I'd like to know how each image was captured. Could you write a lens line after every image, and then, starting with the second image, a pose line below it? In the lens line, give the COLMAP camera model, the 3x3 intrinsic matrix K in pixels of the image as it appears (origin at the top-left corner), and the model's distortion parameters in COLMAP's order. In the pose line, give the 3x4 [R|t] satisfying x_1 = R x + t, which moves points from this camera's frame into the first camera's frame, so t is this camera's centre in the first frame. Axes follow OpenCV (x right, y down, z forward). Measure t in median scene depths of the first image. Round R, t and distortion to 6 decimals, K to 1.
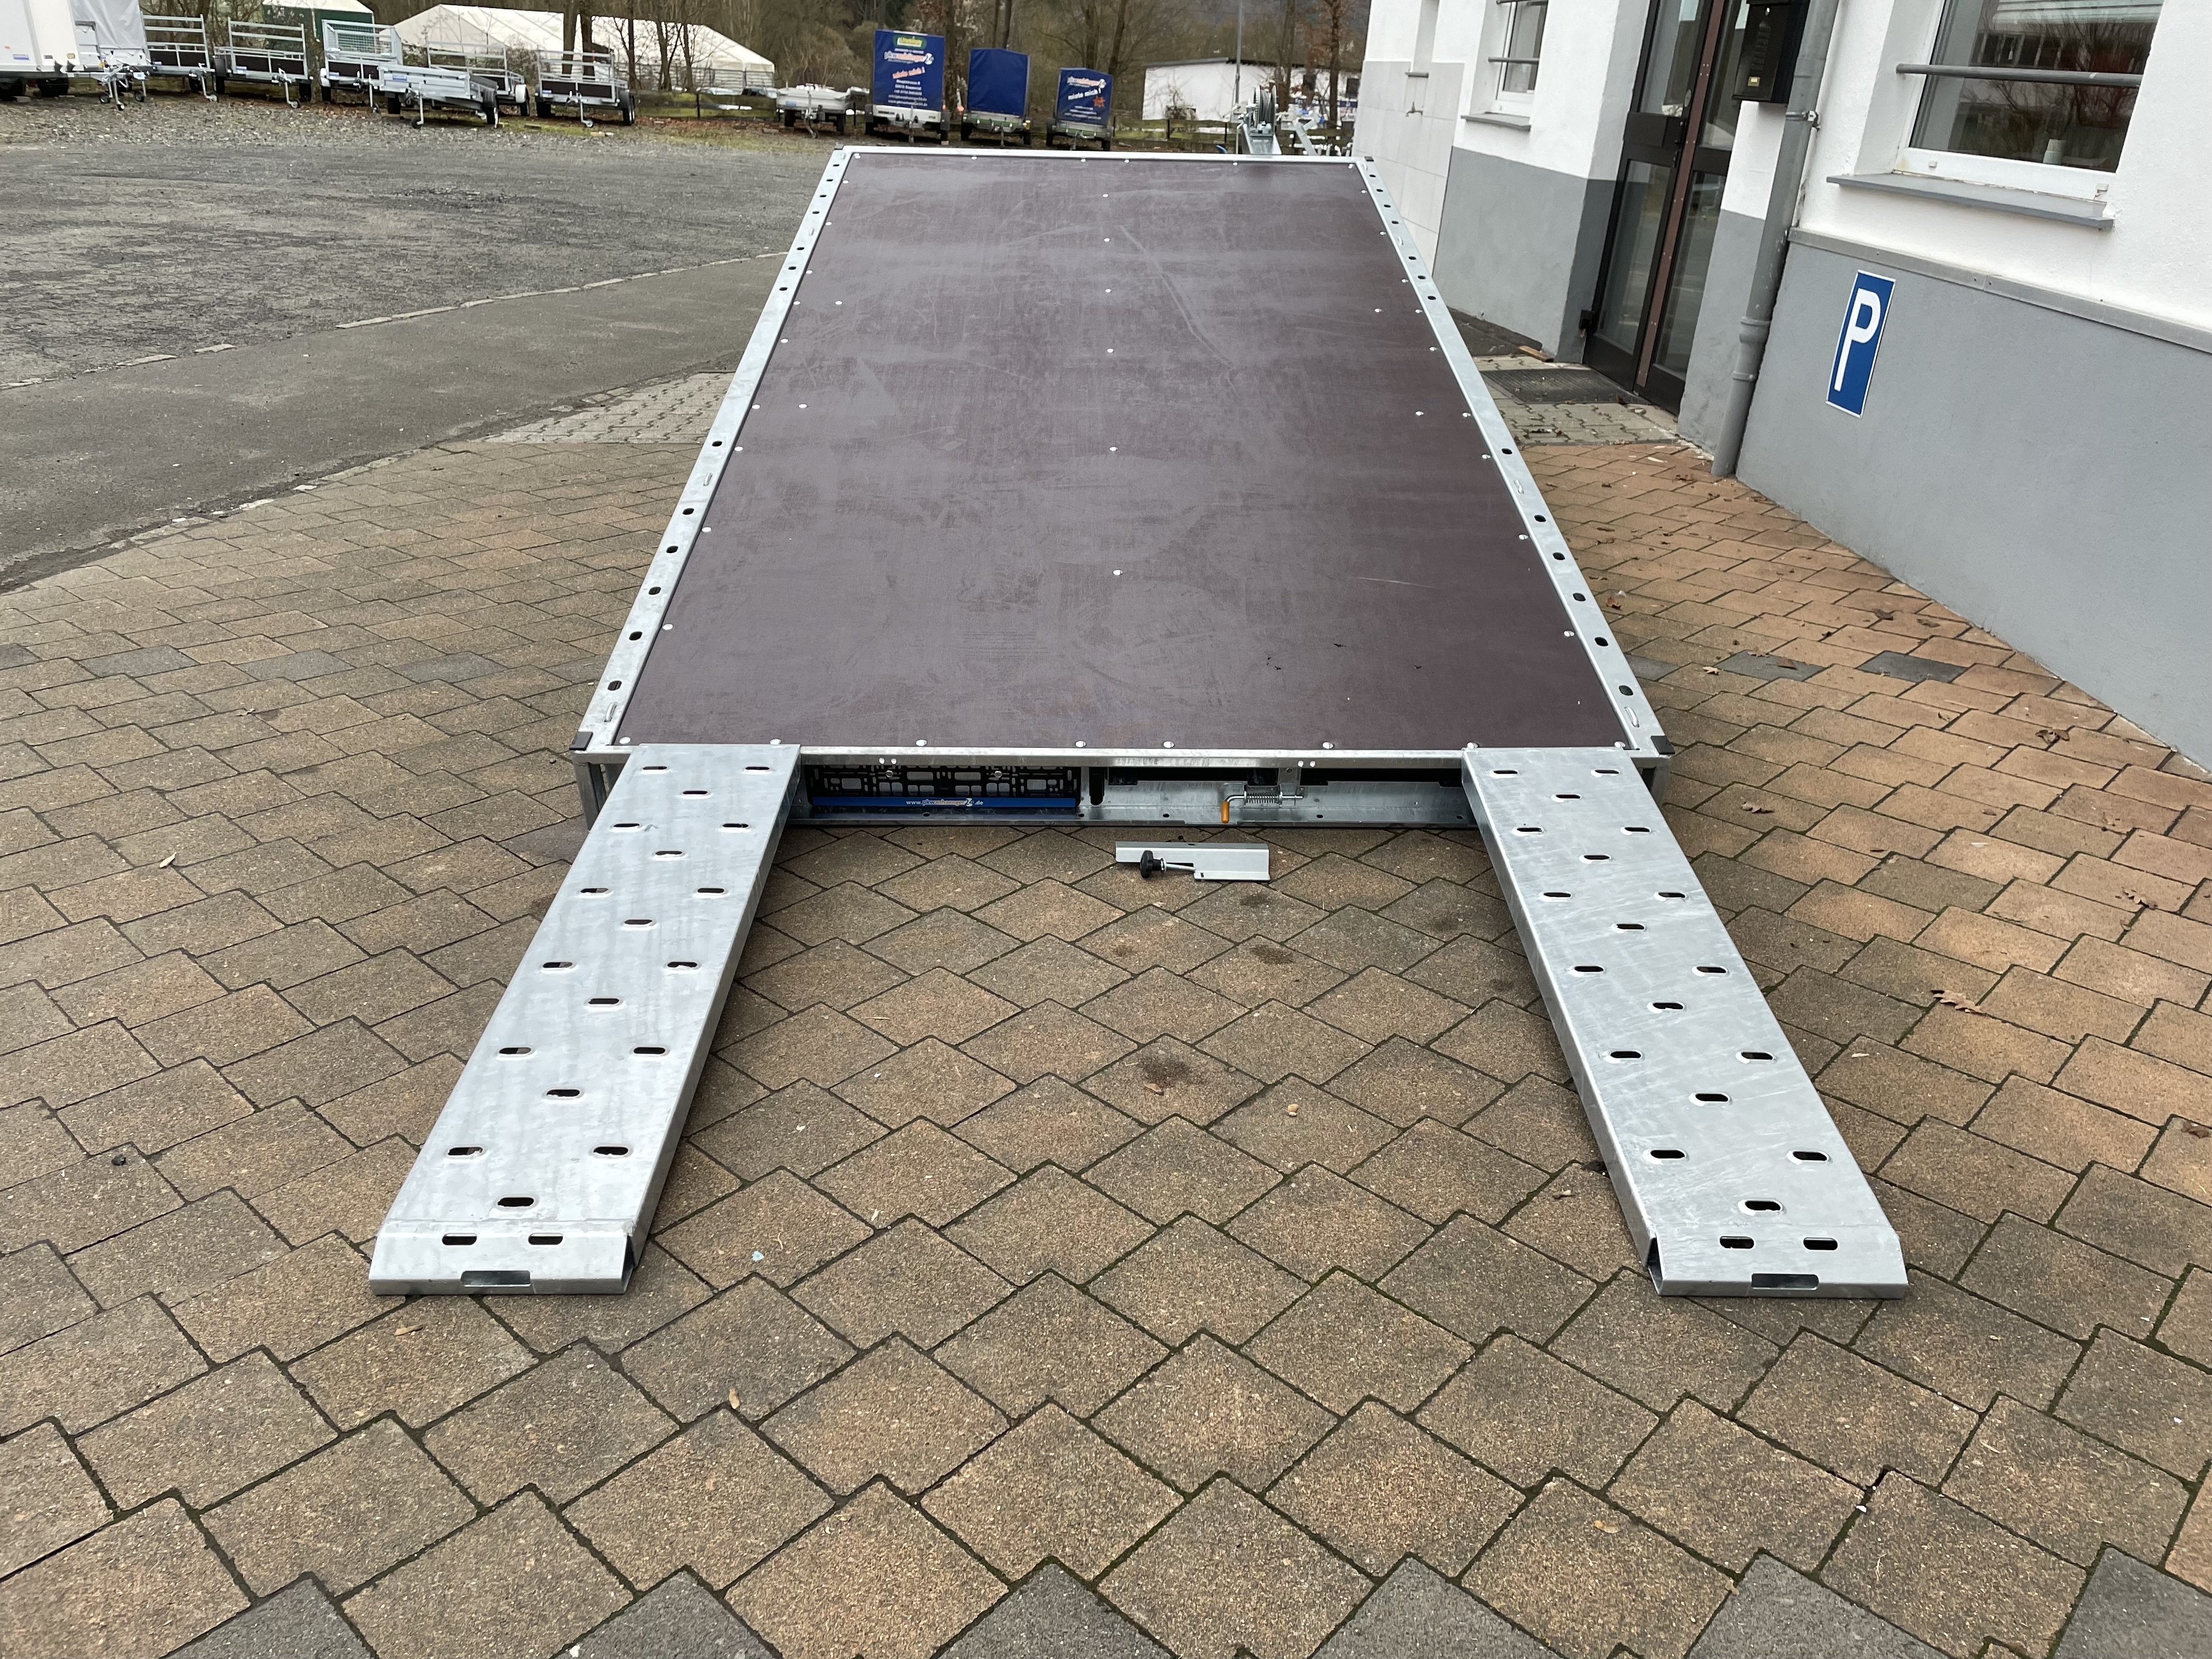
lens RADIAL K [[1660.0, 0, 1116.1], [0, 1660.0, 817.7], [0, 0, 1]] dist [0.087411, -0.110621]
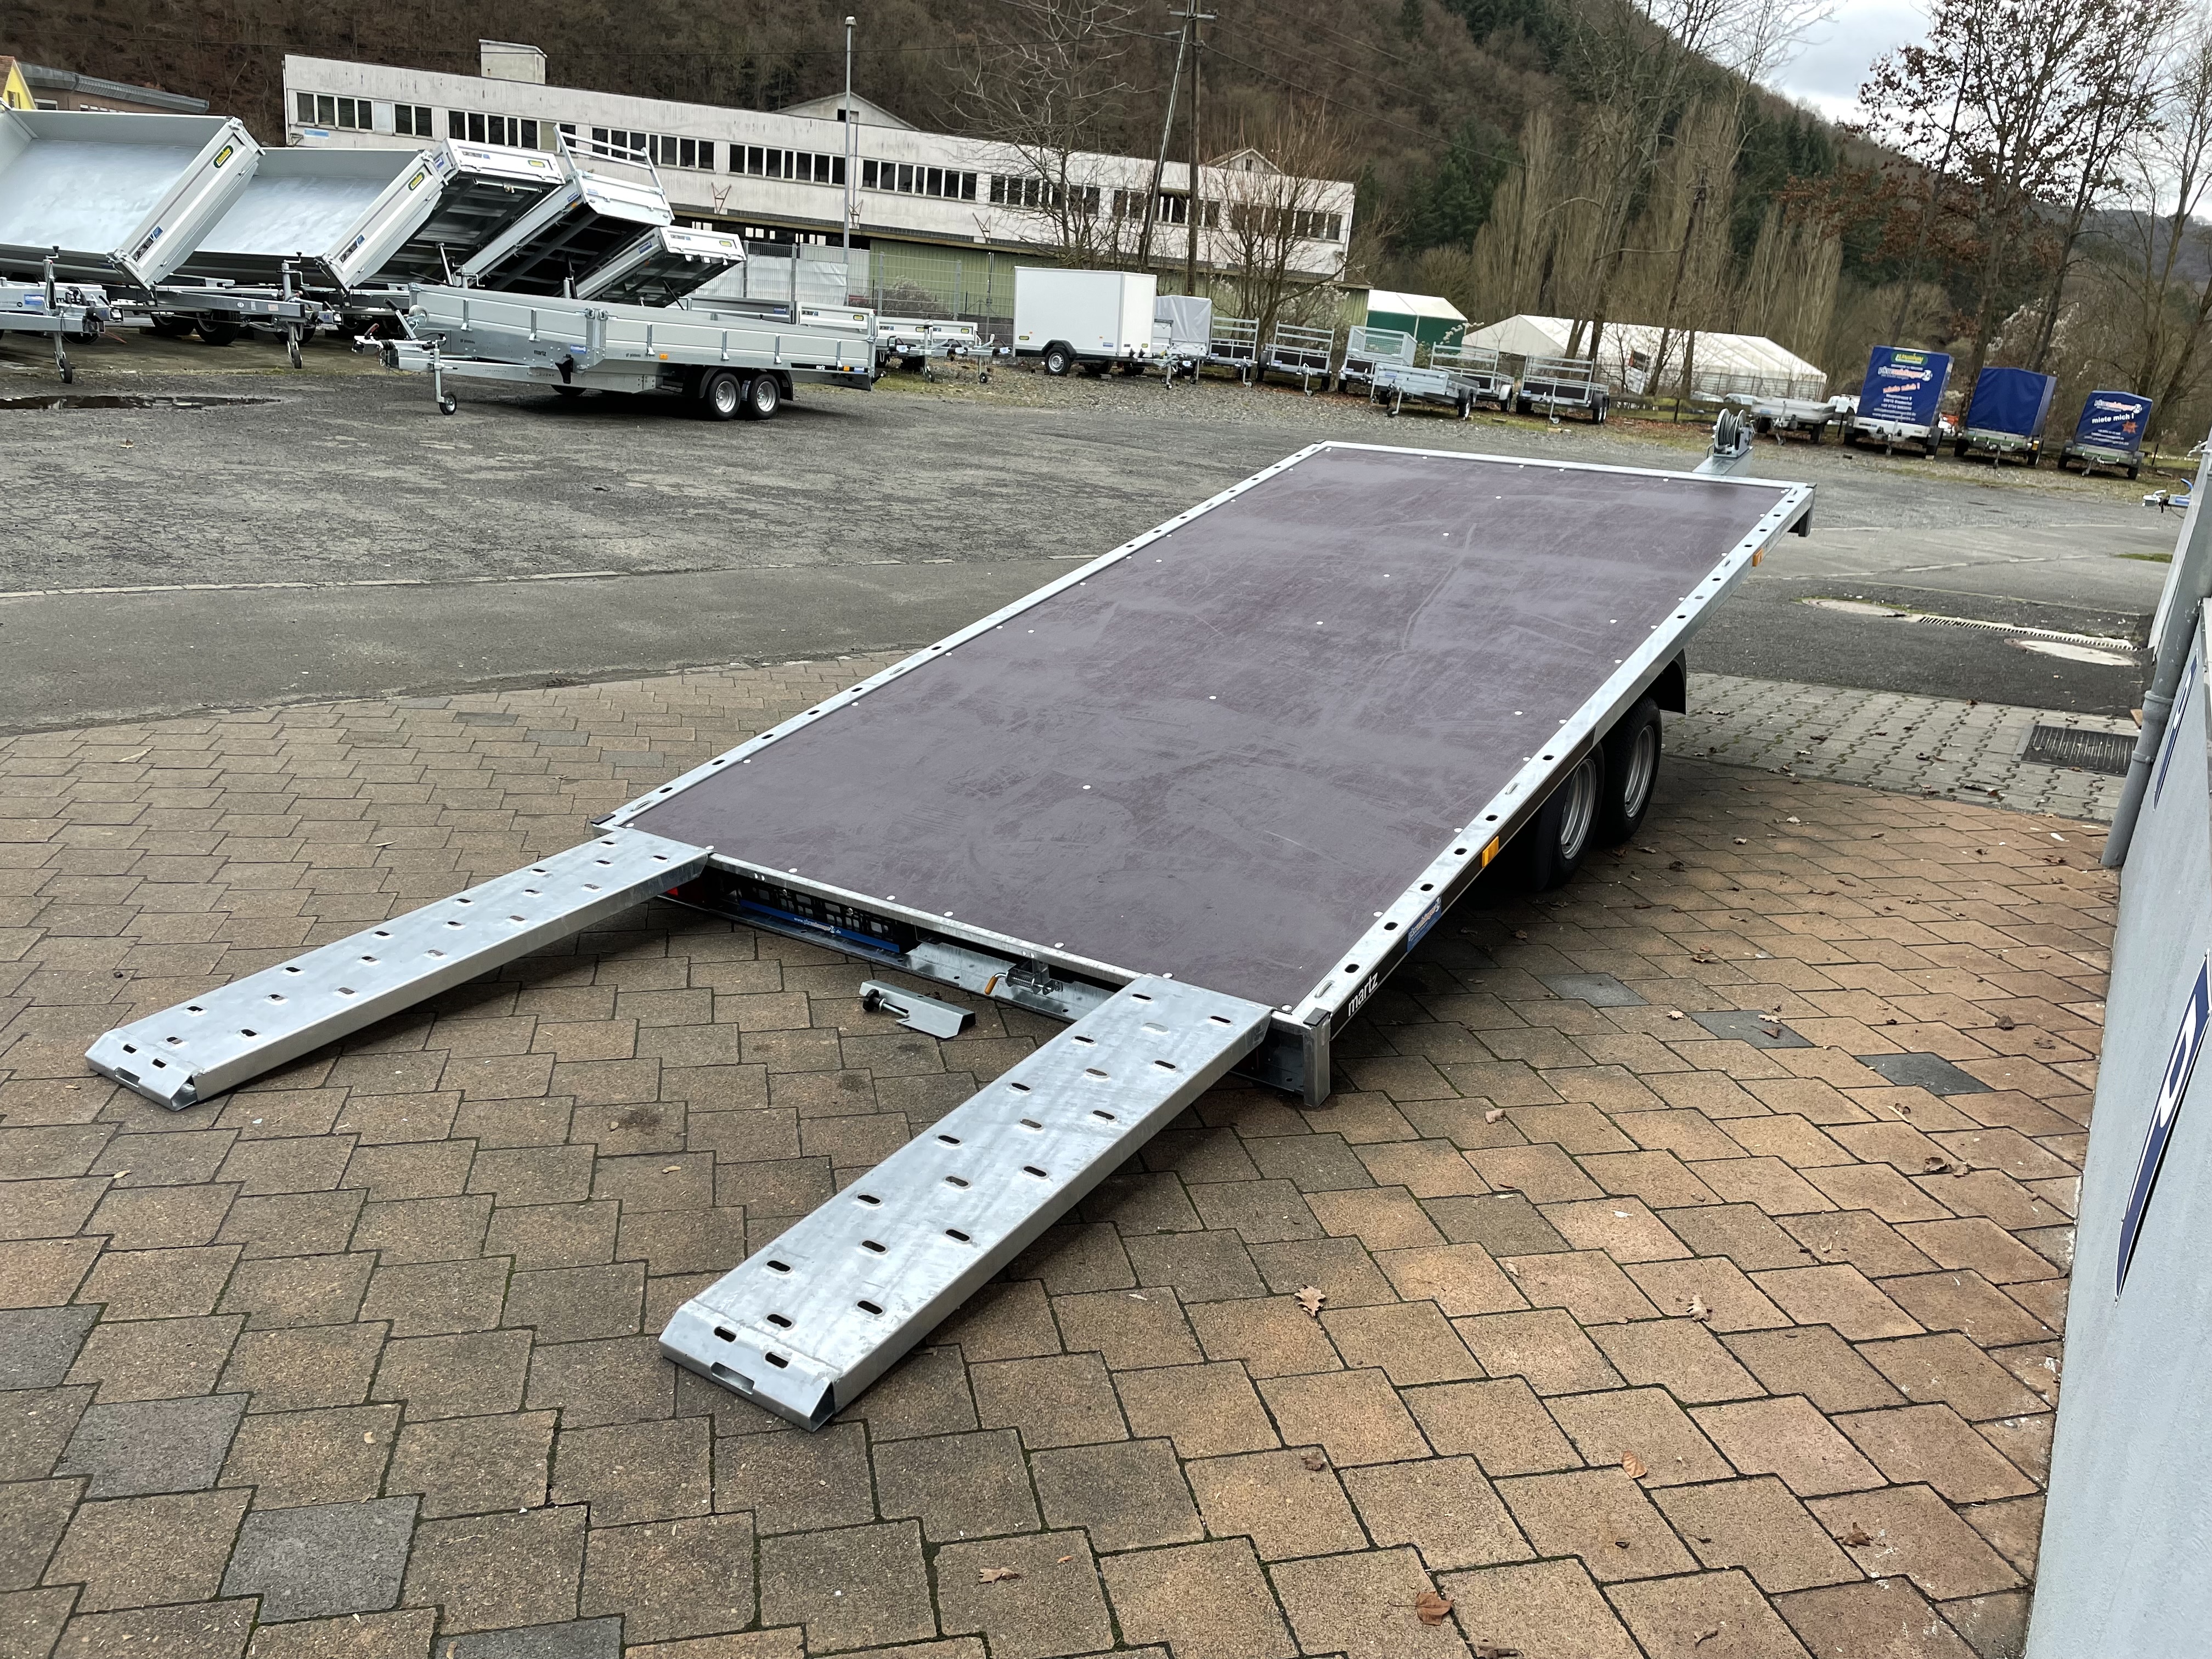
lens RADIAL K [[1660.0, 0, 1123.0], [0, 1660.0, 812.6], [0, 0, 1]] dist [0.087411, -0.110621]
pose [[0.832161, 0.182098, -0.523782, 0.545271], [-0.264042, 0.960714, -0.085497, -0.033322], [0.487636, 0.209448, 0.847551, 0.032251]]
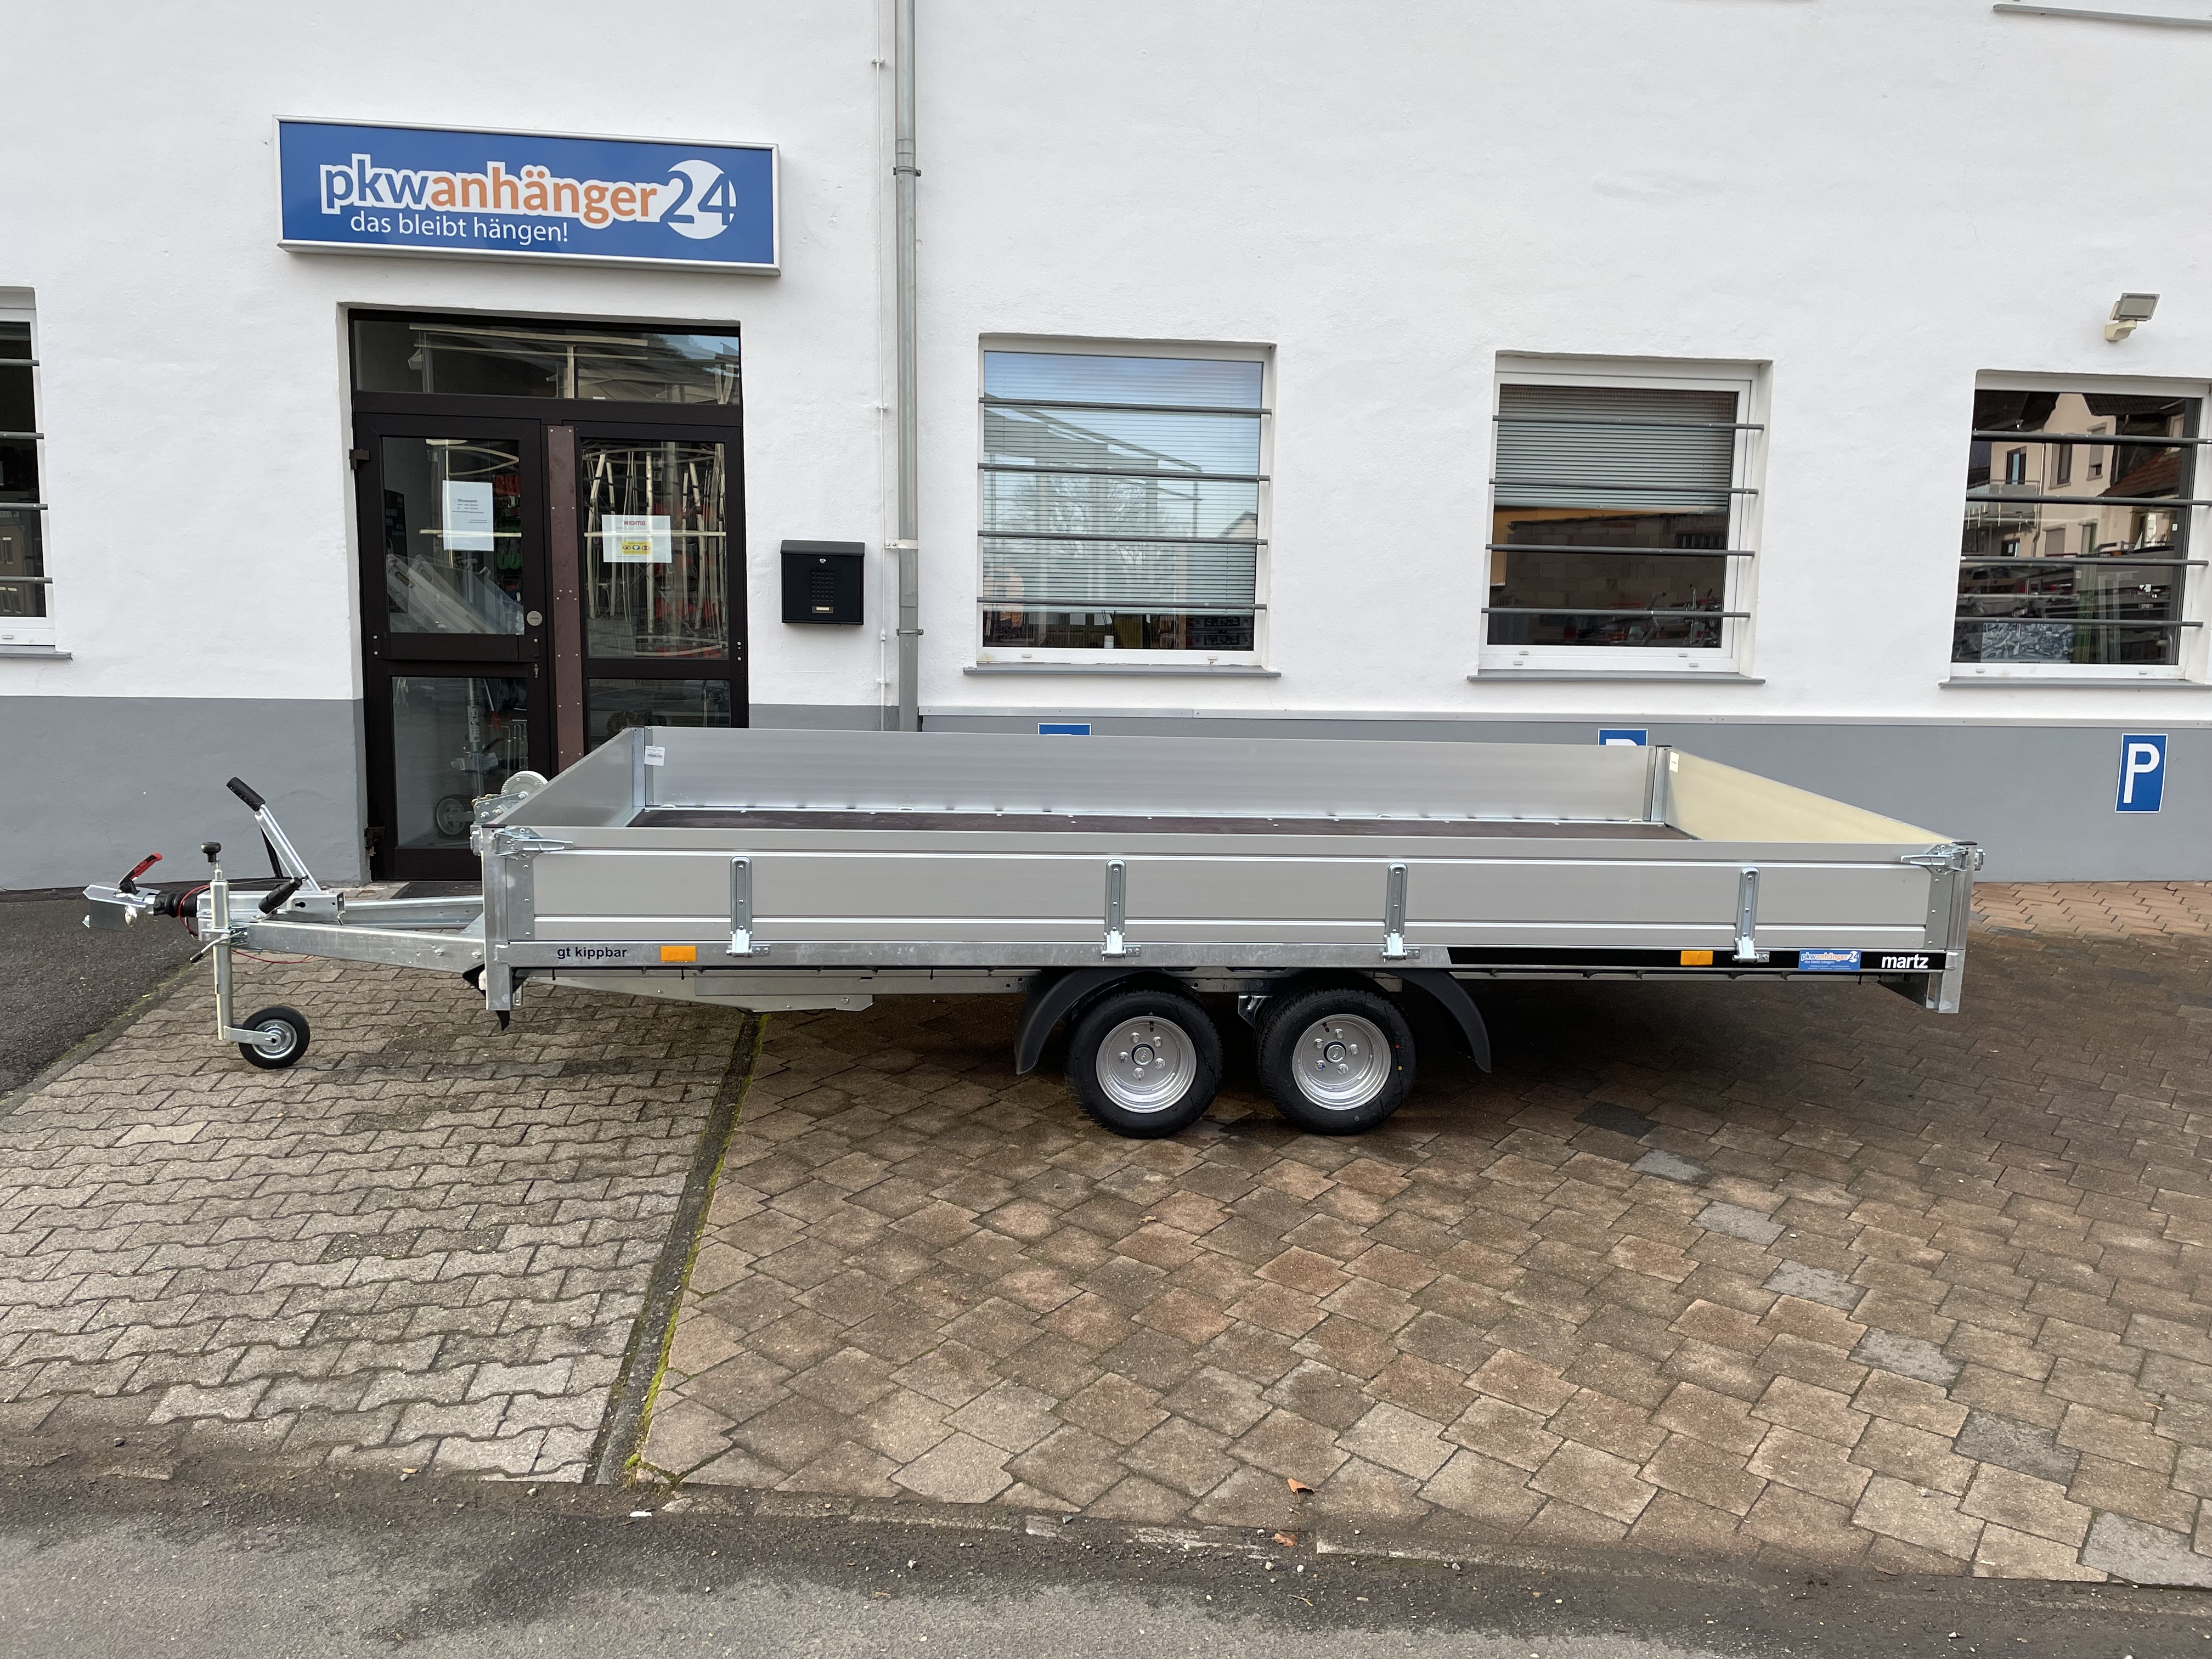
lens RADIAL K [[1660.0, 0, 1112.1], [0, 1660.0, 819.0], [0, 0, 1]] dist [0.087411, -0.110621]
pose [[-0.096900, -0.197732, 0.975455, -1.272816], [0.389314, 0.894450, 0.219985, -0.668568], [-0.915994, 0.401075, -0.009693, 1.196409]]
